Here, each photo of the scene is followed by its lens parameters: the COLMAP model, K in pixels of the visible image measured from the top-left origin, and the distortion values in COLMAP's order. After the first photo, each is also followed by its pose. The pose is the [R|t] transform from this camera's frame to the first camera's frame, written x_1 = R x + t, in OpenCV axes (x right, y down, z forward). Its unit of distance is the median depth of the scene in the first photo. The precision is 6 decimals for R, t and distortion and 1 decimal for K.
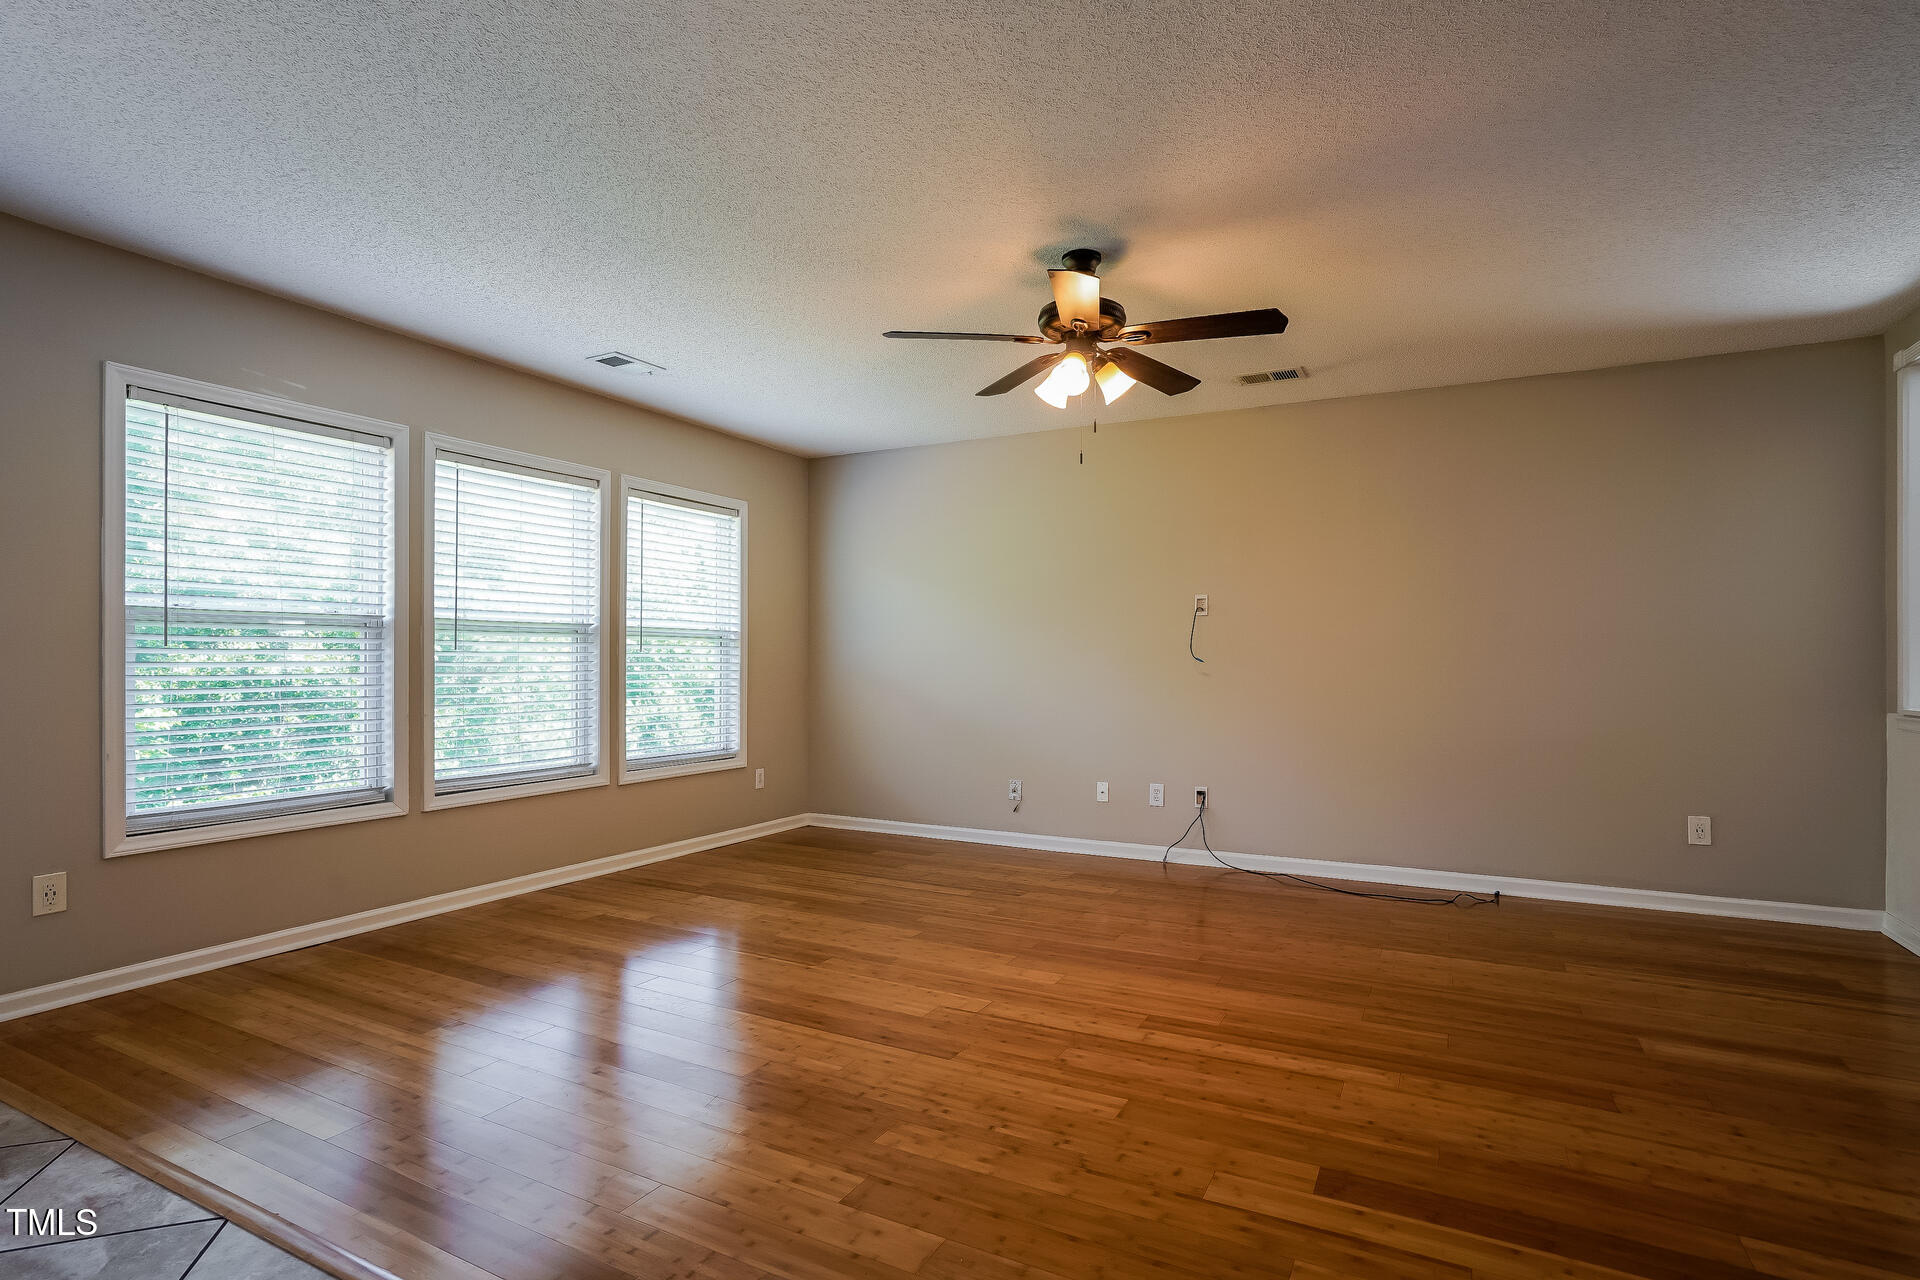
lens RADIAL K [[951.1, 0, 950.2], [0, 951.1, 666.3], [0, 0, 1]] dist [-0.045153, 0.025219]
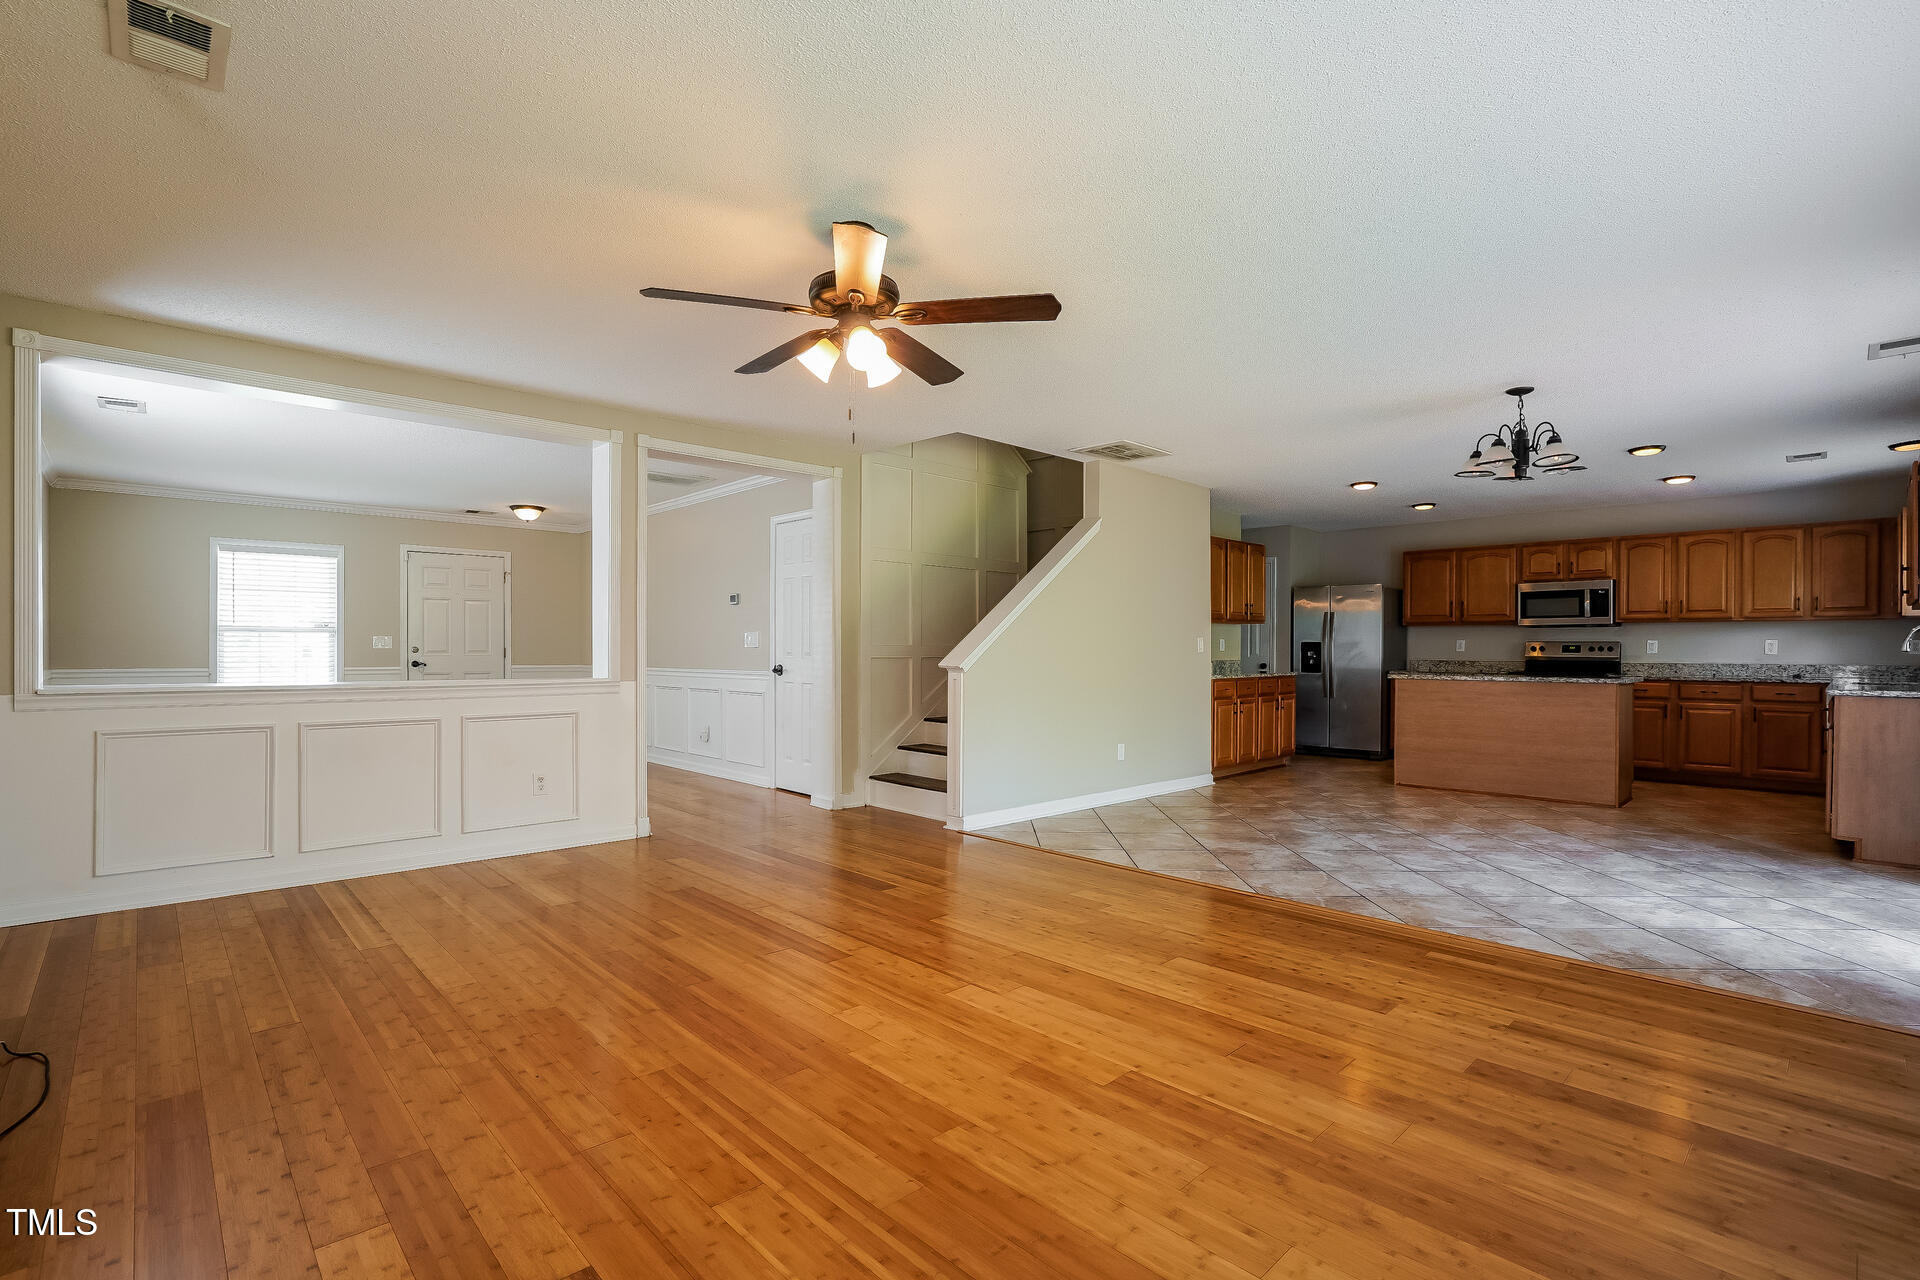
lens RADIAL K [[890.7, 0, 950.9], [0, 890.7, 649.8], [0, 0, 1]] dist [-0.042563, 0.018142]
pose [[-0.948268, -0.007789, 0.317374, -0.226009], [-0.007108, 0.999969, 0.003304, -0.007129], [-0.317390, 0.000877, -0.948295, 1.684620]]
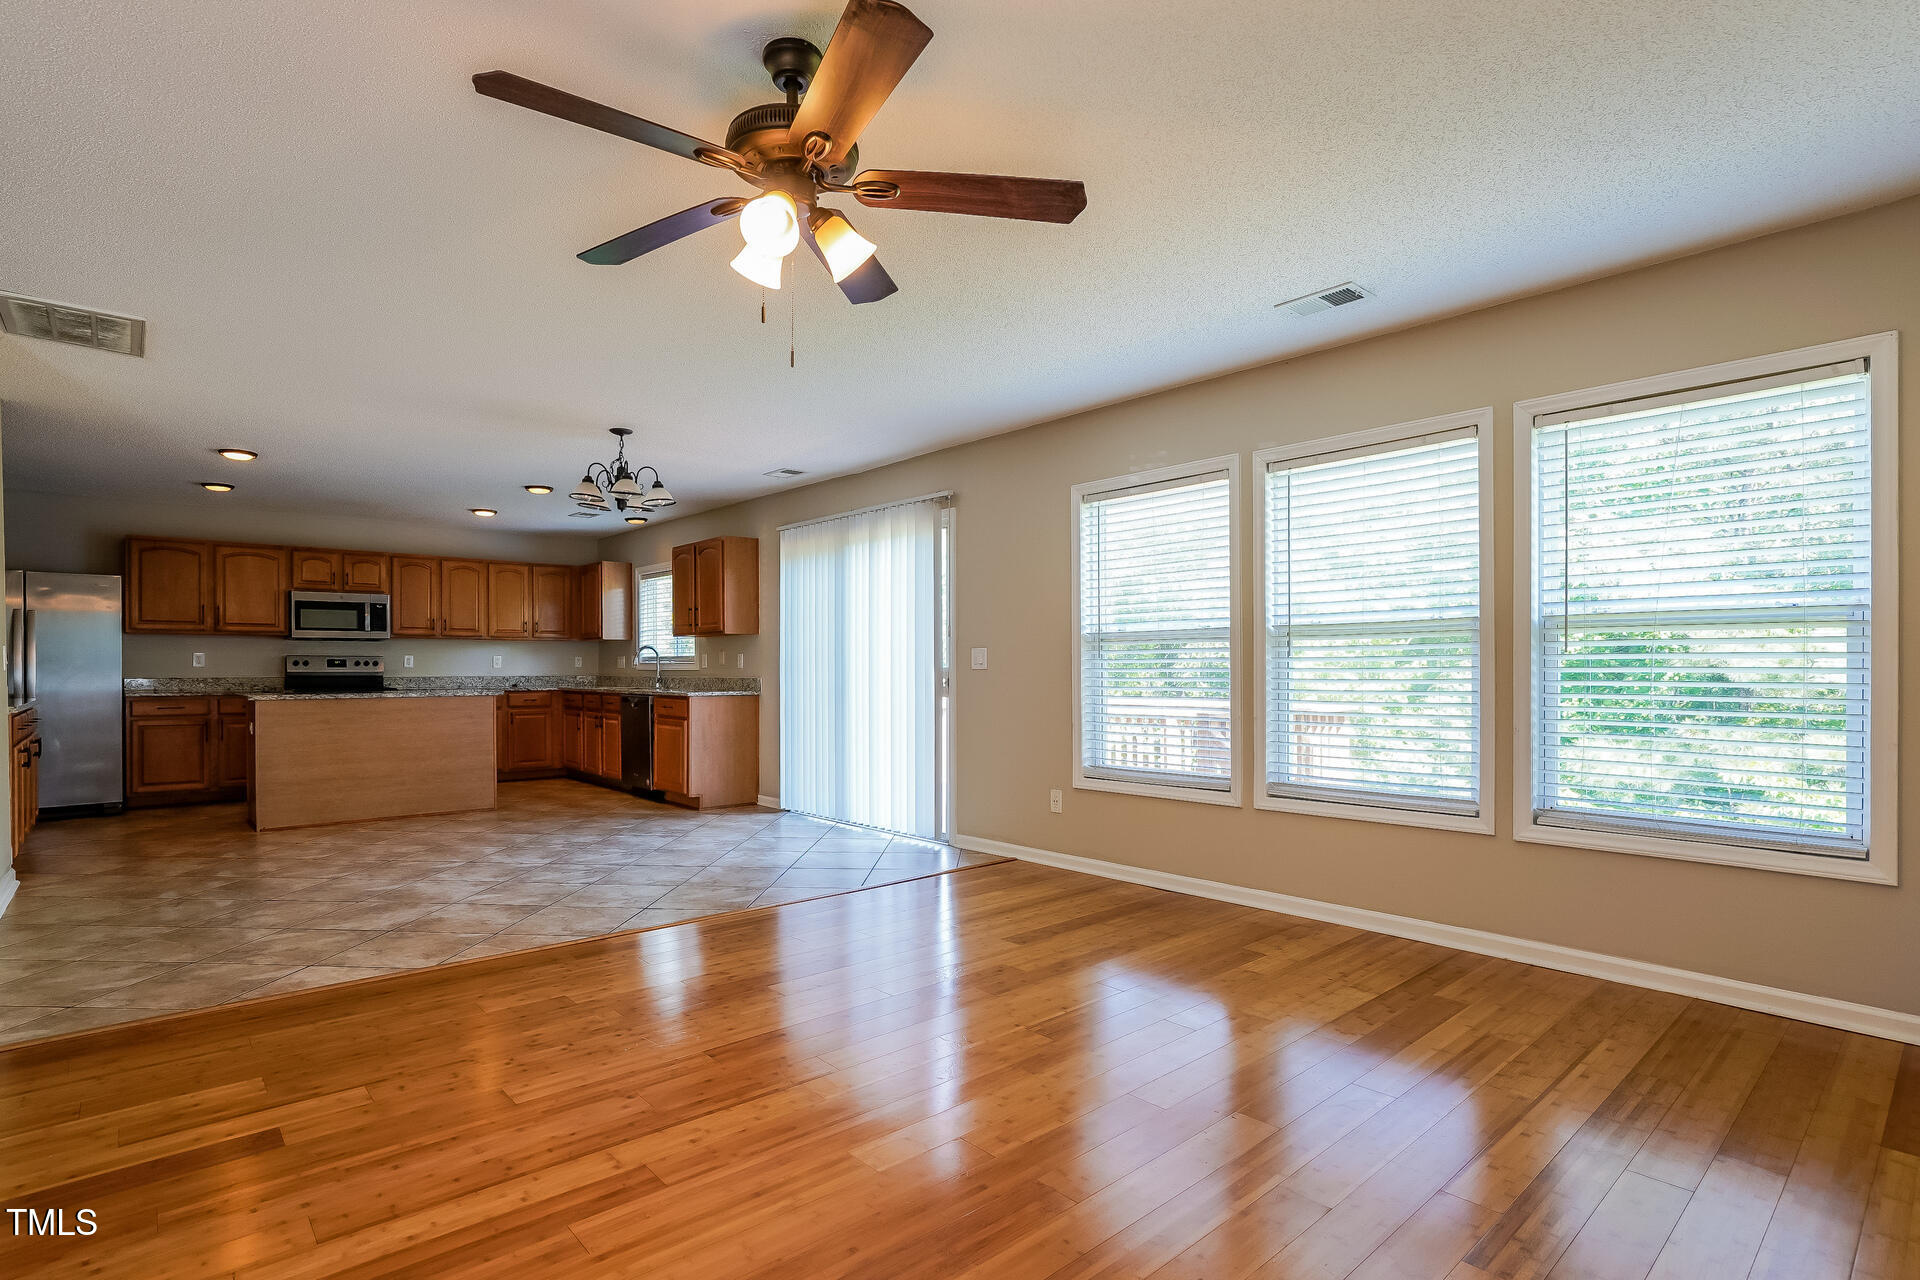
lens RADIAL K [[951.1, 0, 950.2], [0, 951.1, 666.3], [0, 0, 1]] dist [-0.045153, 0.025219]
pose [[-0.346464, -0.004638, -0.938052, 0.667919], [-0.003058, 0.999988, -0.003815, -0.001650], [0.938058, 0.001547, -0.346475, 1.228567]]
